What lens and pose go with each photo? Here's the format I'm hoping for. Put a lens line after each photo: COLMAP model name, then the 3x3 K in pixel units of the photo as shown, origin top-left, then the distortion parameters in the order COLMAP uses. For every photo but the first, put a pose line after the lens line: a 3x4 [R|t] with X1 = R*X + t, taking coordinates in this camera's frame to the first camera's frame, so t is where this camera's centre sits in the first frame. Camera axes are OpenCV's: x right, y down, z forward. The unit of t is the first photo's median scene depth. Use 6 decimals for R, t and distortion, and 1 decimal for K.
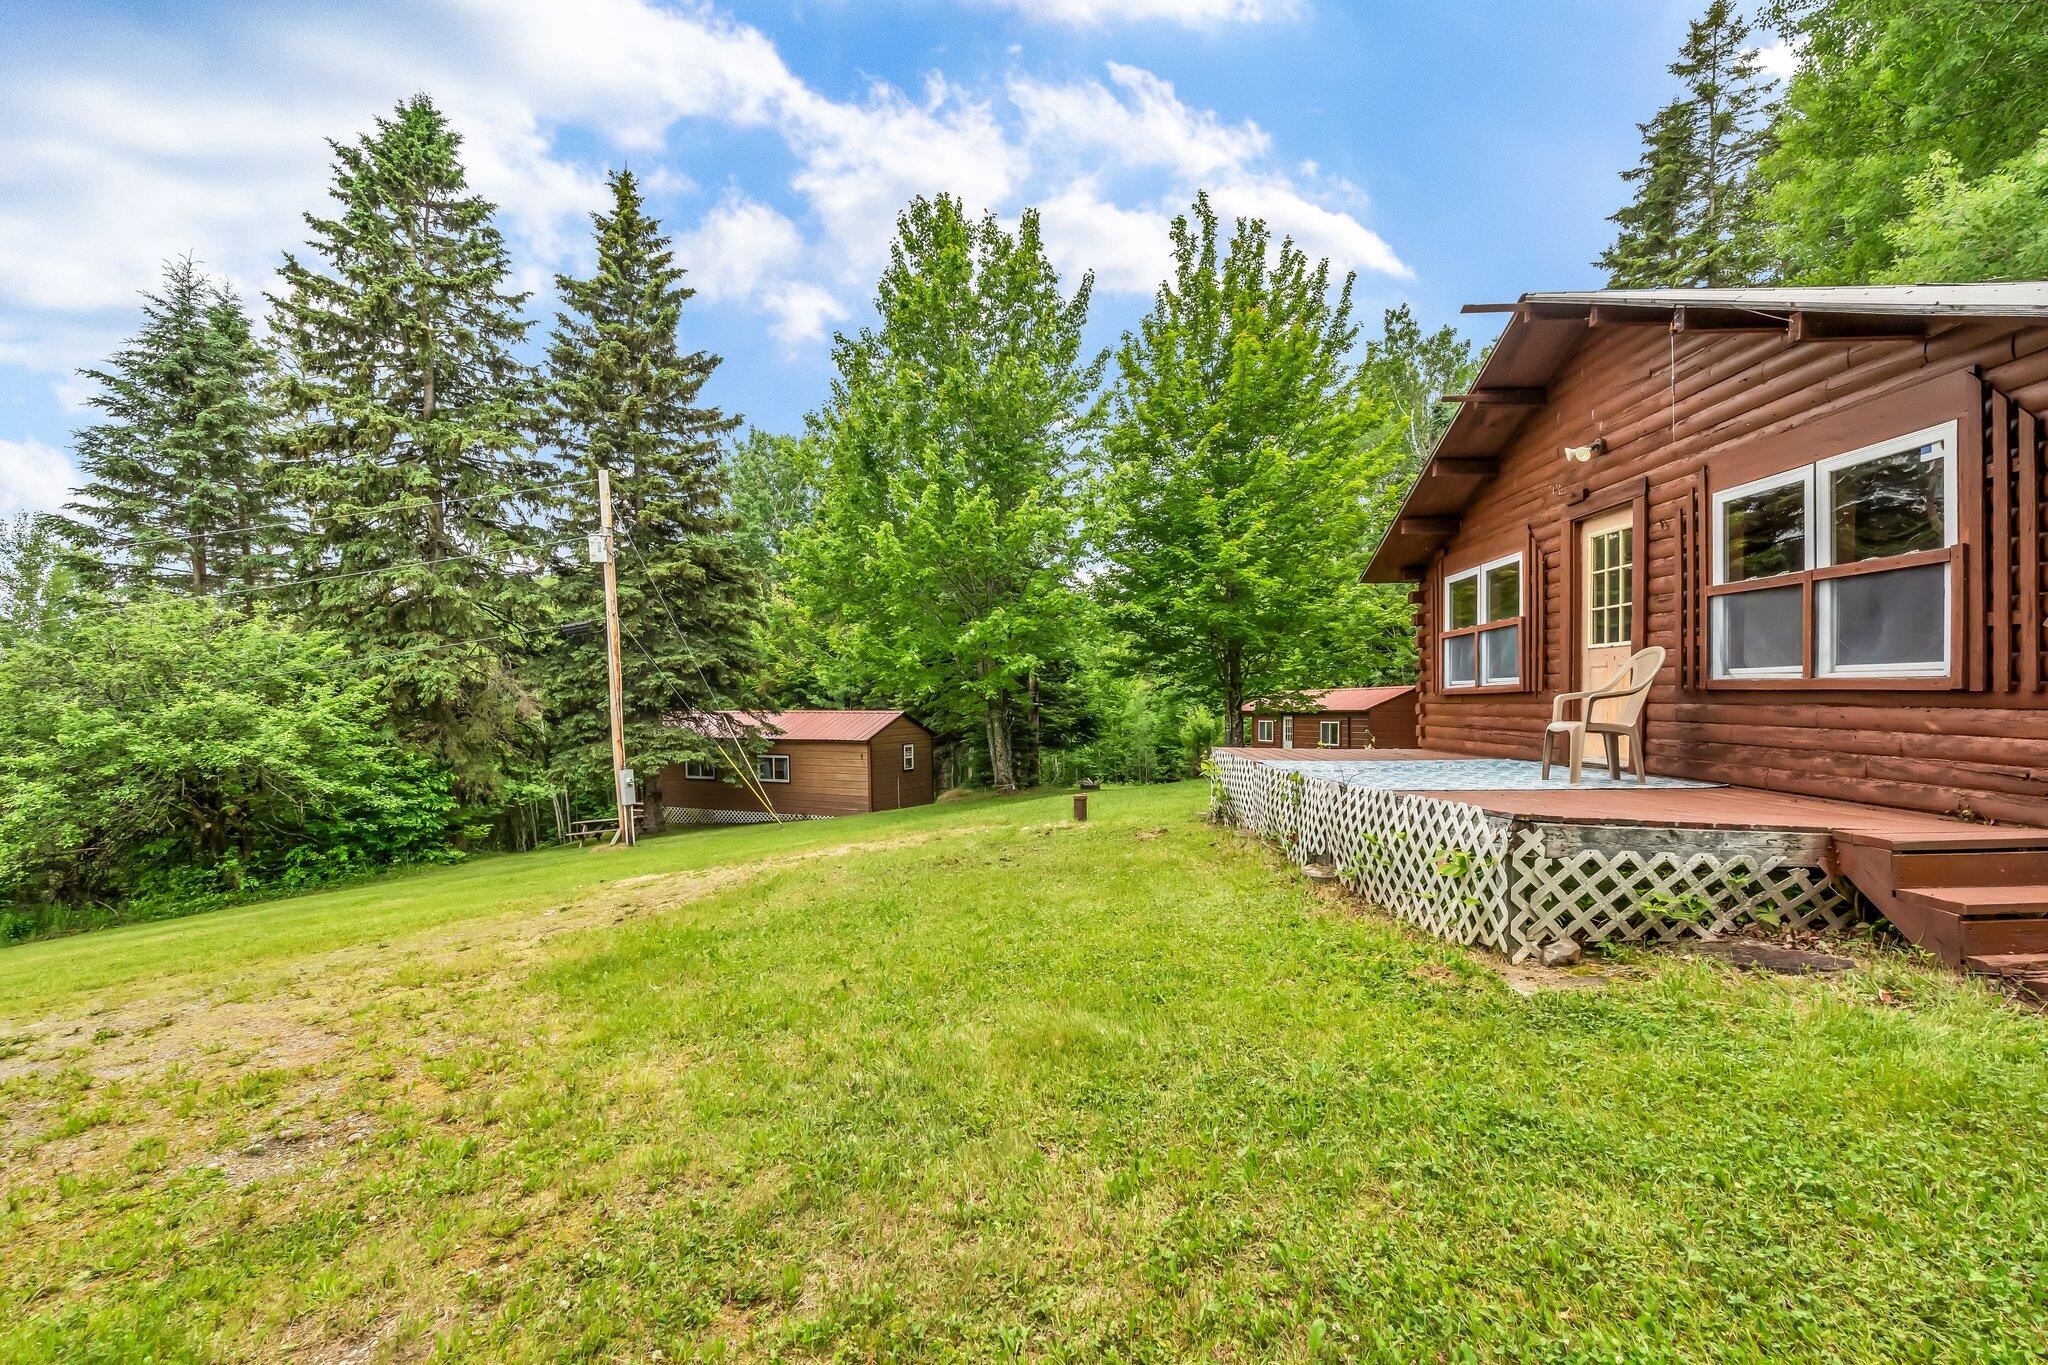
lens RADIAL K [[913.7, 0, 1009.1], [0, 913.7, 743.1], [0, 0, 1]] dist [-0.003589, -0.000275]
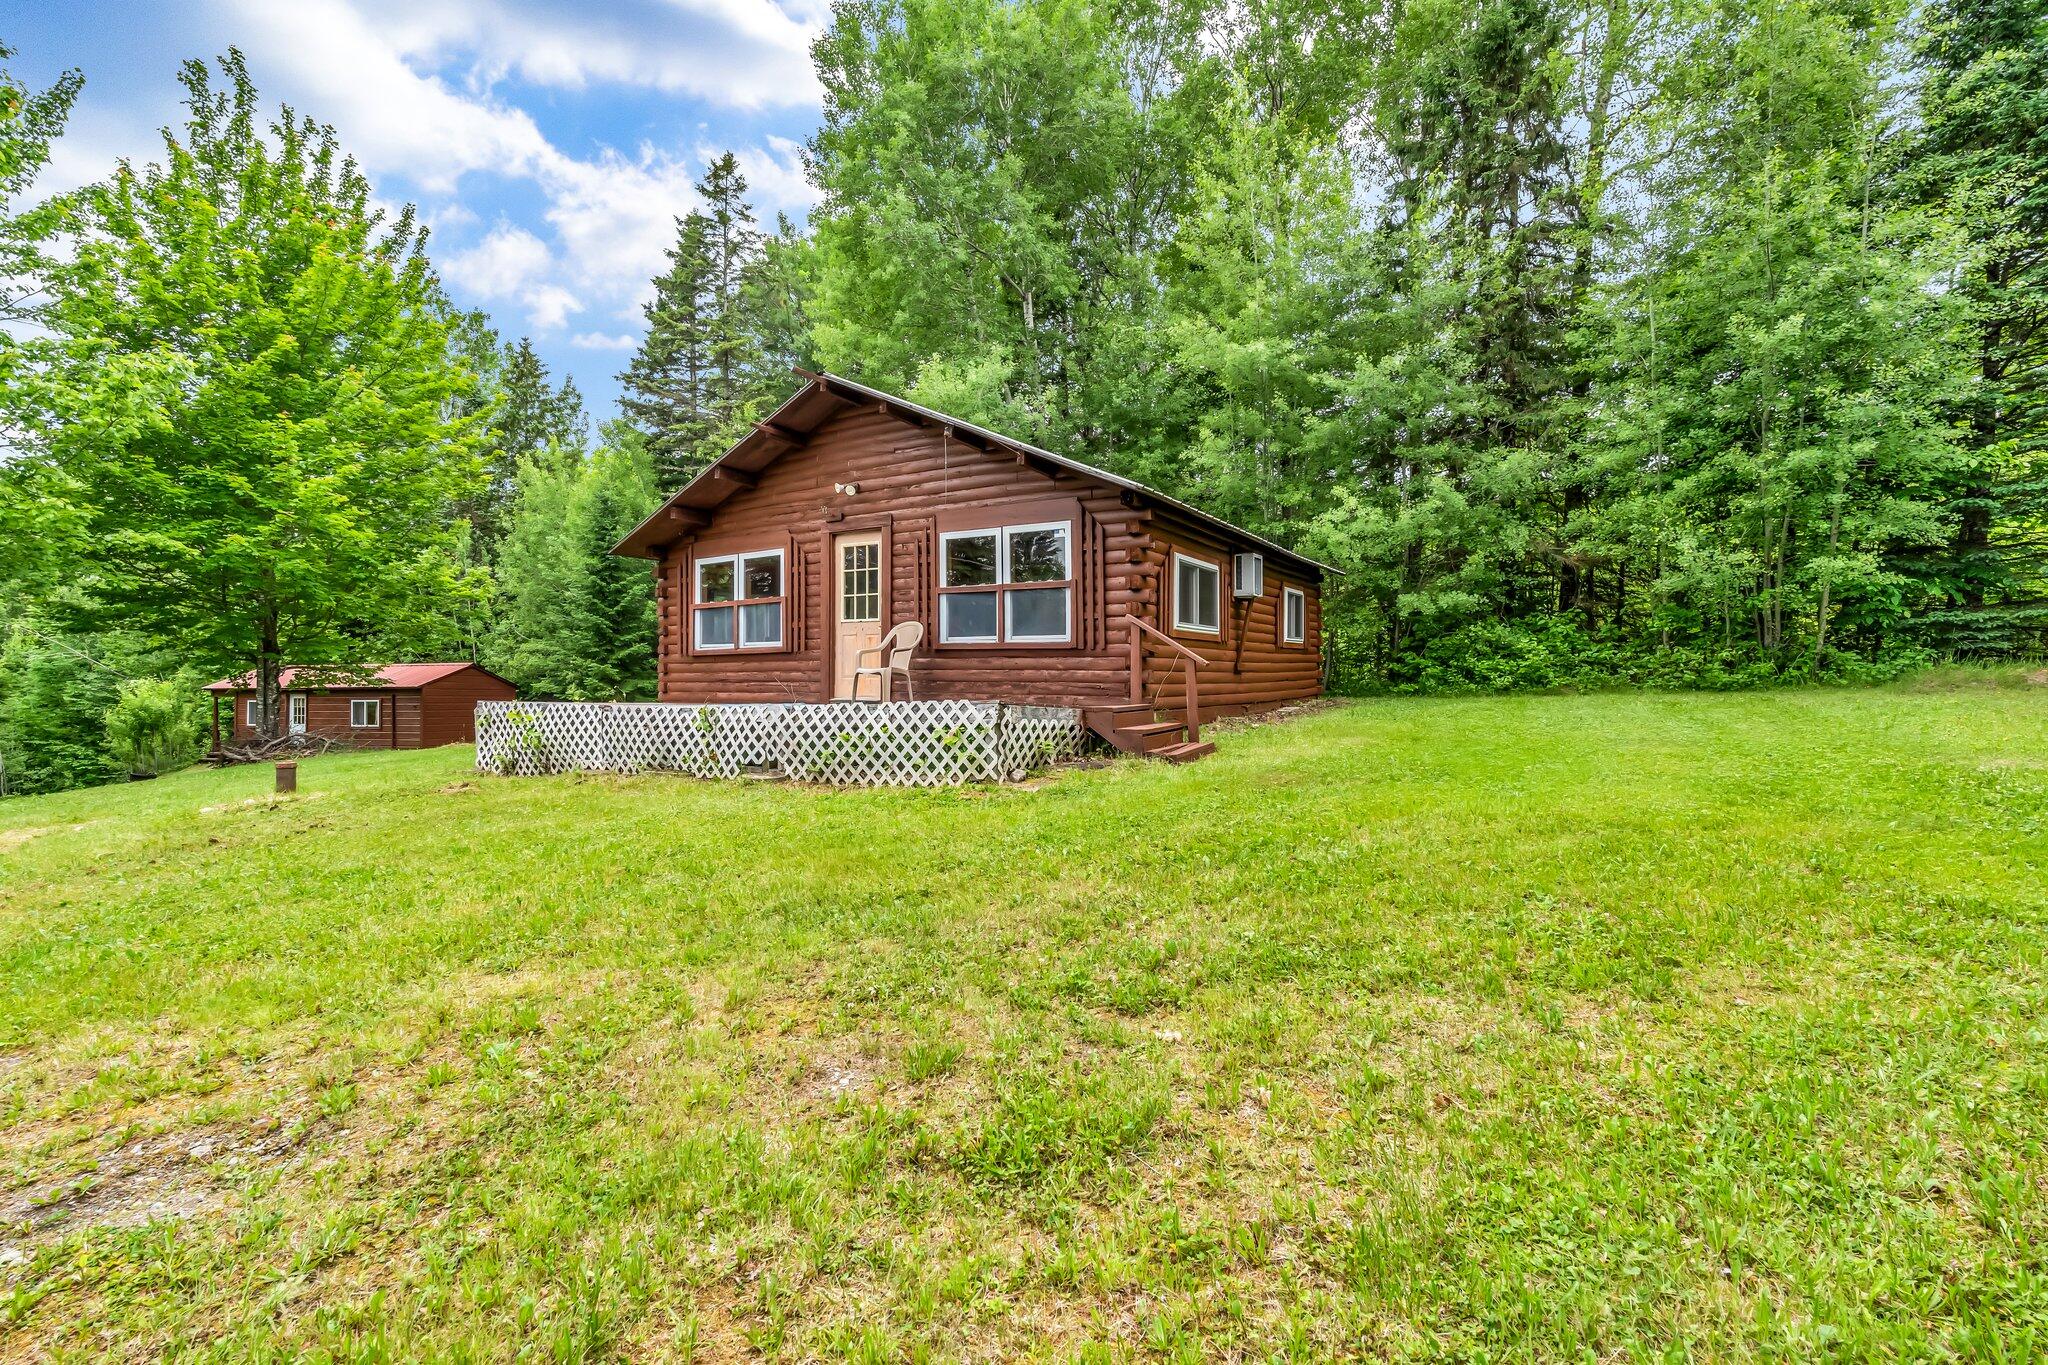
lens RADIAL K [[913.7, 0, 1015.3], [0, 913.7, 683.1], [0, 0, 1]] dist [-0.003589, -0.000275]
pose [[0.491207, 0.020554, 0.870800, -0.567767], [0.028235, 0.998820, -0.039503, 0.067024], [-0.870585, 0.043992, 0.490048, 0.057631]]
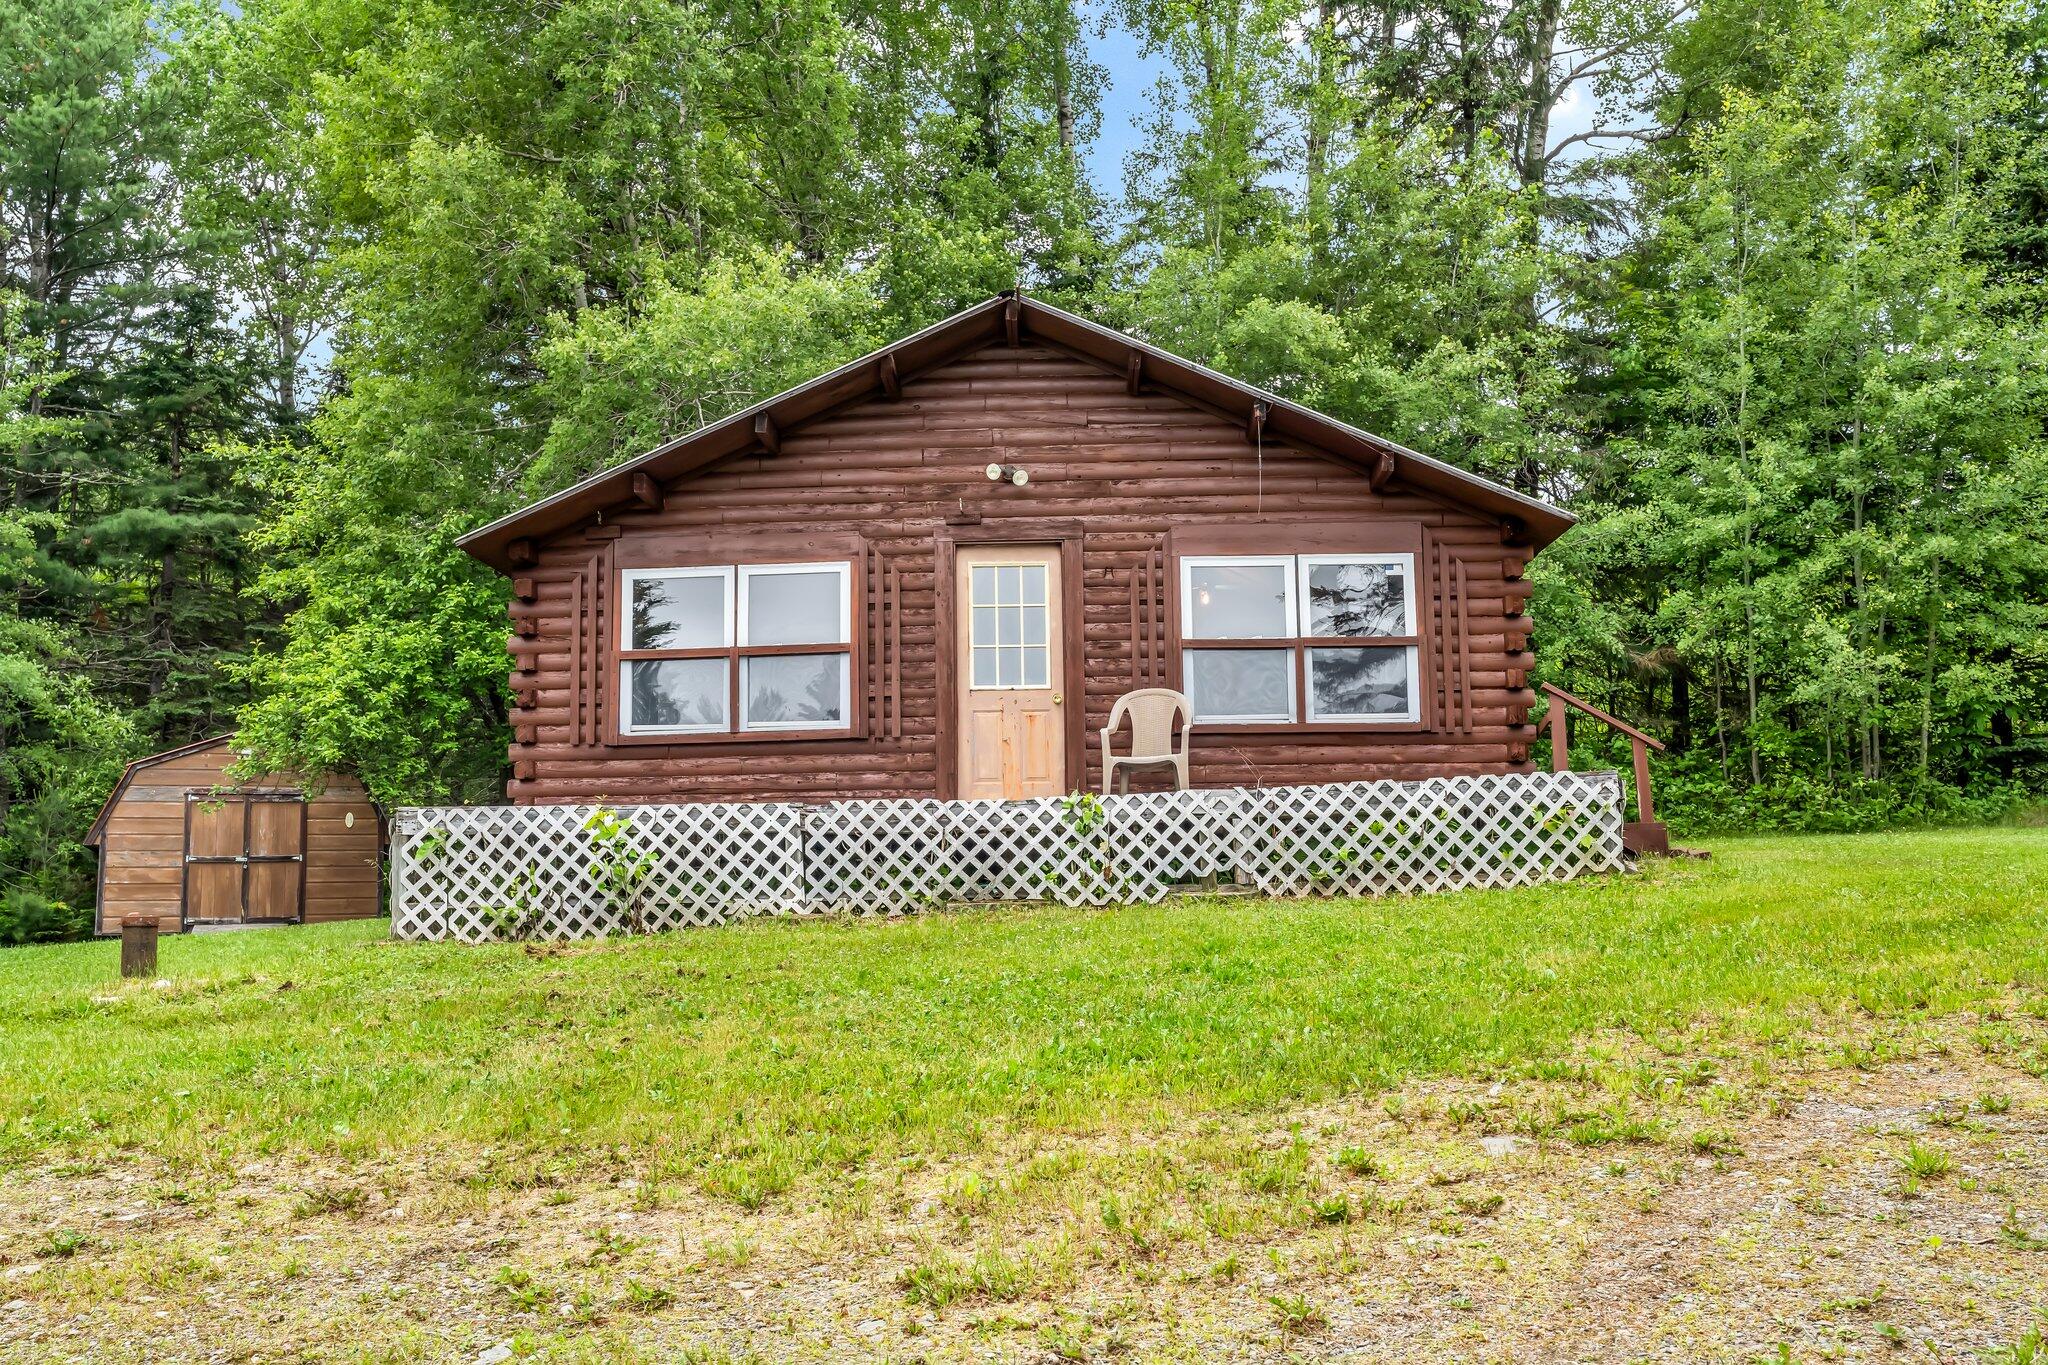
lens RADIAL K [[1984.3, 0, 1024.9], [0, 1984.3, 674.3], [0, 0, 1]] dist [0.005064, 0.000000]
pose [[-0.004127, 0.143556, 0.989634, -1.440749], [0.060920, 0.987840, -0.143042, 0.181031], [-0.998134, 0.059698, -0.012823, 1.116643]]
